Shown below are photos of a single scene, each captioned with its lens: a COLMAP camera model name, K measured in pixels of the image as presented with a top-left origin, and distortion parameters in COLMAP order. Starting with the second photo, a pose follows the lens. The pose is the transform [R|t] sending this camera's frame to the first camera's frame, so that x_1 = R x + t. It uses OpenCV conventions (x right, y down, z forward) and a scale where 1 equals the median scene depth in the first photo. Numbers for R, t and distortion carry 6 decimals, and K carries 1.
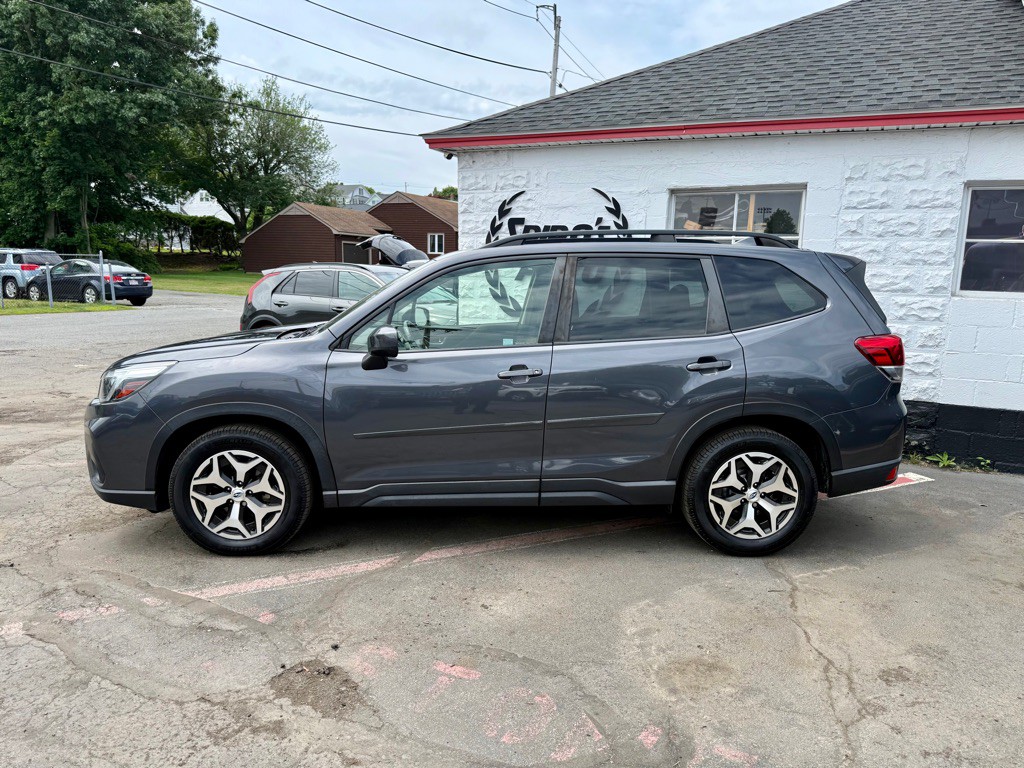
lens RADIAL K [[721.6, 0, 506.3], [0, 721.6, 392.6], [0, 0, 1]] dist [0.041400, -0.051517]
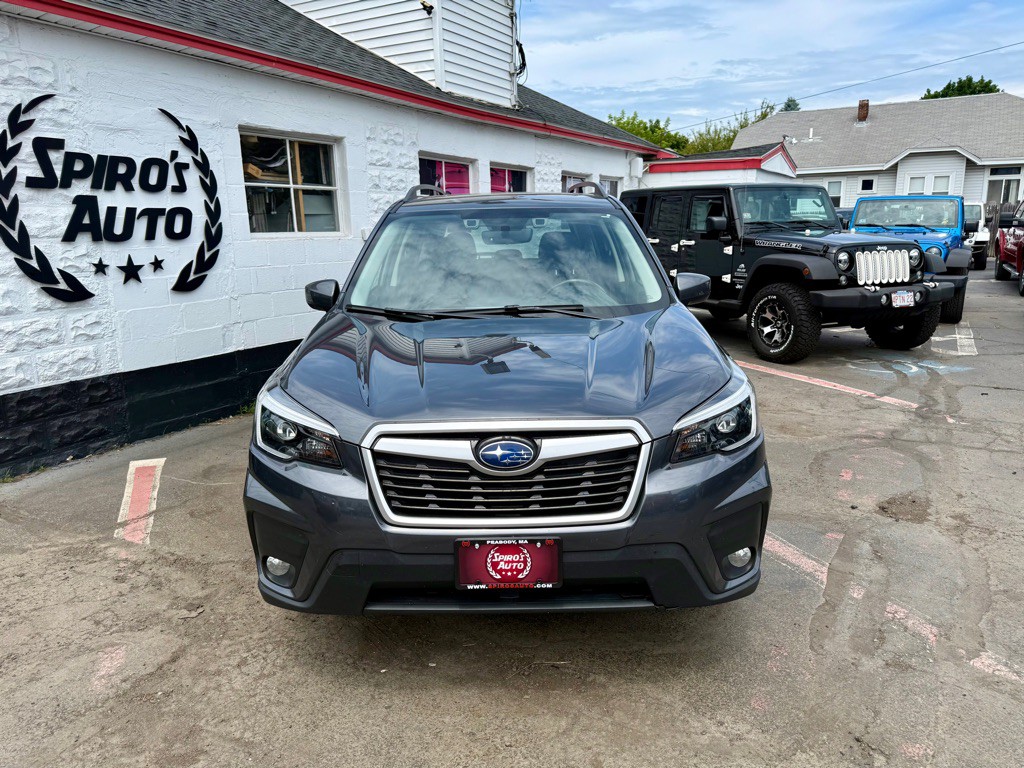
lens RADIAL K [[721.6, 0, 518.0], [0, 721.6, 386.6], [0, 0, 1]] dist [0.041400, -0.051517]
pose [[0.032361, -0.240685, 0.970064, -1.114511], [0.183340, 0.955532, 0.230963, -0.204421], [-0.982517, 0.170378, 0.075049, 1.105098]]
